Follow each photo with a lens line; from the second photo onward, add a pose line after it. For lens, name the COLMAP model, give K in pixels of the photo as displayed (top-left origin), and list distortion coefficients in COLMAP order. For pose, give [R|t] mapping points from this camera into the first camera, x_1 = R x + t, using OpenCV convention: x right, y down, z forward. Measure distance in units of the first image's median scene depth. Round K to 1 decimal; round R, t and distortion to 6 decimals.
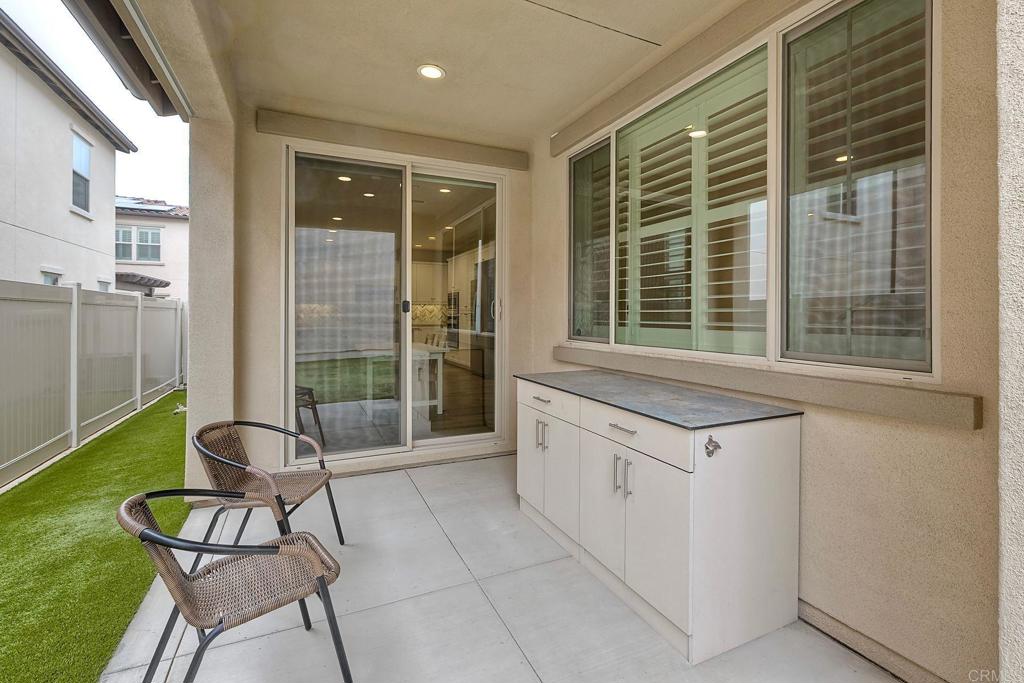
lens RADIAL K [[462.0, 0, 513.0], [0, 462.0, 316.1], [0, 0, 1]] dist [0.001978, -0.001837]
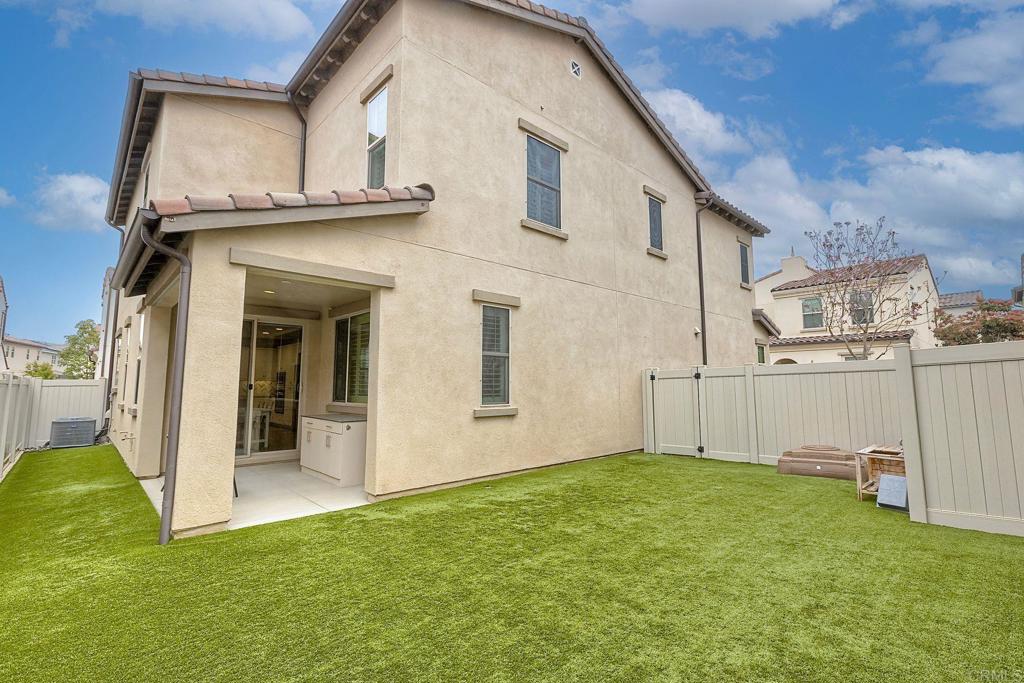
lens RADIAL K [[462.0, 0, 513.3], [0, 462.0, 336.0], [0, 0, 1]] dist [0.001978, -0.001837]
pose [[0.947817, 0.028668, 0.317522, 0.161321], [0.005210, 0.994423, -0.105336, -0.016155], [-0.318771, 0.101493, 0.942382, -0.990390]]
